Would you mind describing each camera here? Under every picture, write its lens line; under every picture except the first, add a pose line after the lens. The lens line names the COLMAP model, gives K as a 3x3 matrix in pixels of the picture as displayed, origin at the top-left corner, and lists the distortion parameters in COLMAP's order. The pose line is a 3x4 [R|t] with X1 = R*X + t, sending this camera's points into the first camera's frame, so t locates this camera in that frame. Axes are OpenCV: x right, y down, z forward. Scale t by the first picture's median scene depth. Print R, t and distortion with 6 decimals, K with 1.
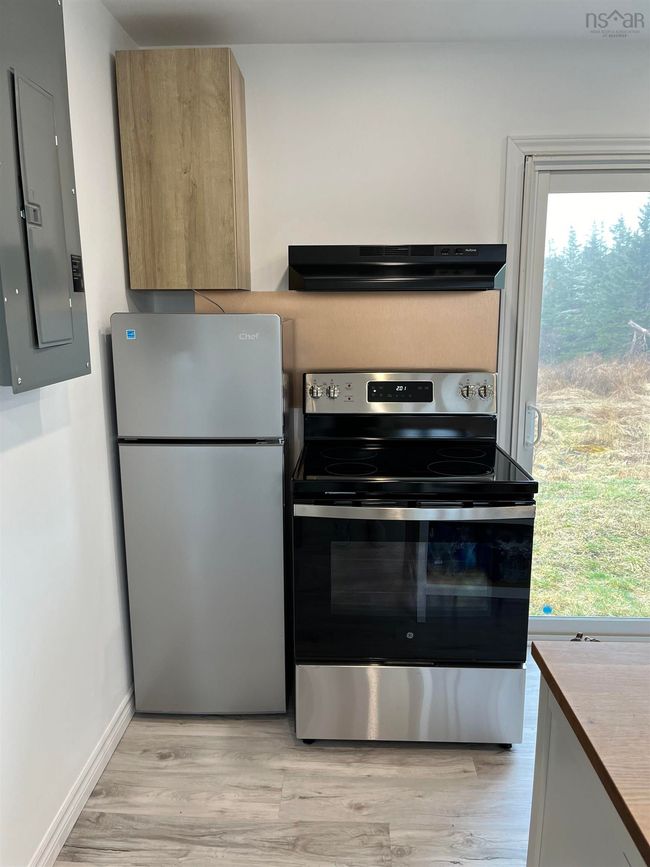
lens RADIAL K [[659.8, 0, 325.1], [0, 659.8, 448.5], [0, 0, 1]] dist [-0.007792, -0.005582]
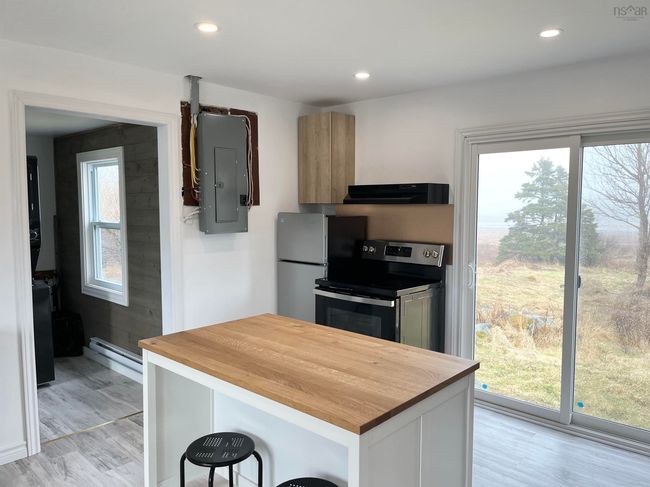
lens RADIAL K [[484.3, 0, 326.3], [0, 484.3, 242.8], [0, 0, 1]] dist [-0.003273, -0.001120]
pose [[0.767289, 0.050772, -0.639288, 0.989124], [-0.144945, 0.984796, -0.095753, 0.071044], [0.624706, 0.166132, 0.762982, -0.336330]]
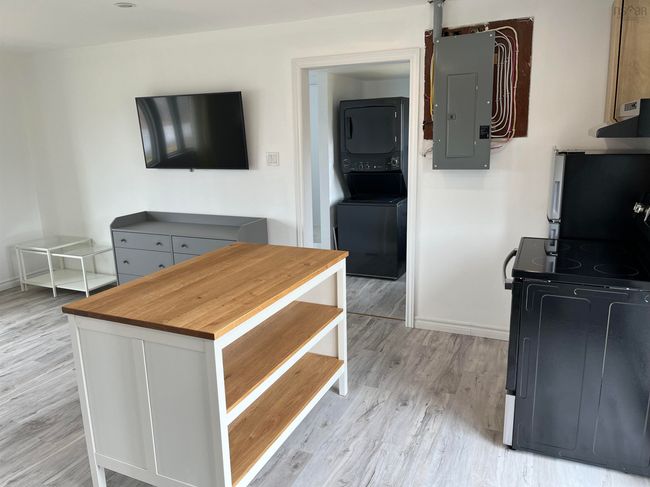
lens RADIAL K [[484.3, 0, 326.3], [0, 484.3, 242.8], [0, 0, 1]] dist [-0.003273, -0.001120]
pose [[-0.374595, 0.216197, -0.901631, 1.234536], [-0.180992, 0.936677, 0.299796, -0.215584], [0.909352, 0.275490, -0.311744, 0.786707]]
